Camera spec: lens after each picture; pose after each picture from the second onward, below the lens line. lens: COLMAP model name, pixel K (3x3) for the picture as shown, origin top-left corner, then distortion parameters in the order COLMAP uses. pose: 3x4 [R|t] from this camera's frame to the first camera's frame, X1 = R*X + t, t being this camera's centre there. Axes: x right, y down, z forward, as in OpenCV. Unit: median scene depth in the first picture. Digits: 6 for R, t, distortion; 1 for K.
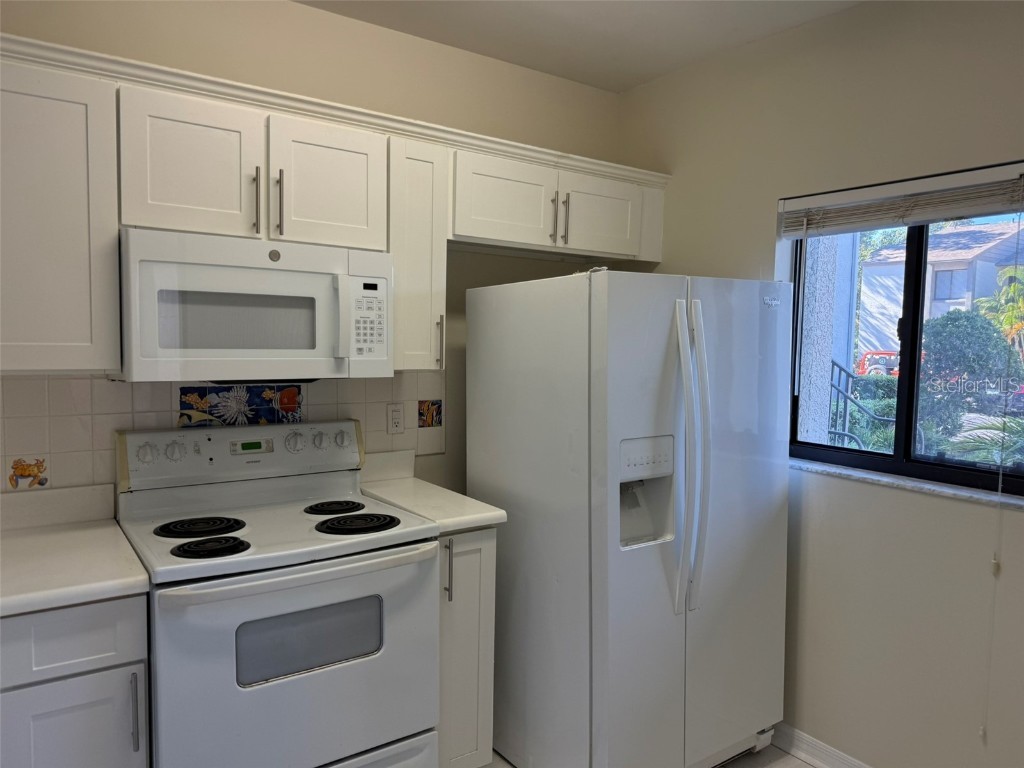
lens RADIAL K [[719.9, 0, 510.1], [0, 719.9, 389.9], [0, 0, 1]] dist [0.112875, -0.160899]
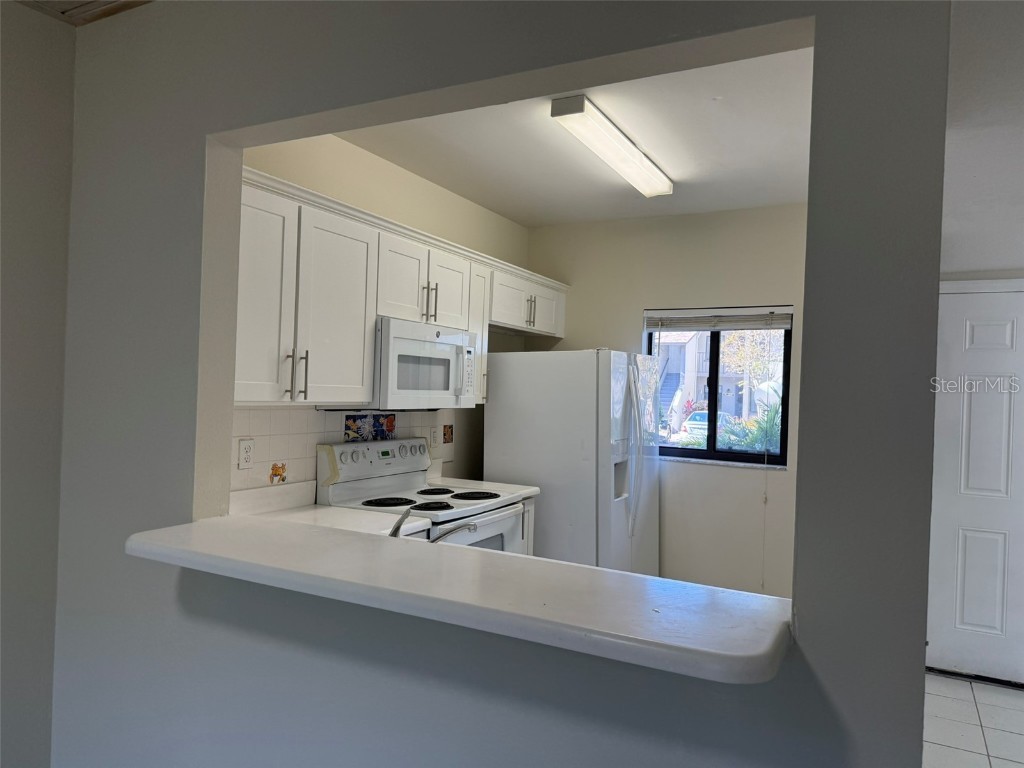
lens RADIAL K [[719.9, 0, 510.1], [0, 719.9, 389.9], [0, 0, 1]] dist [0.112875, -0.160899]
pose [[0.889642, 0.011563, 0.456513, -0.843132], [0.015769, 0.998305, -0.056015, 0.033801], [-0.456387, 0.057032, 0.887952, -0.479223]]
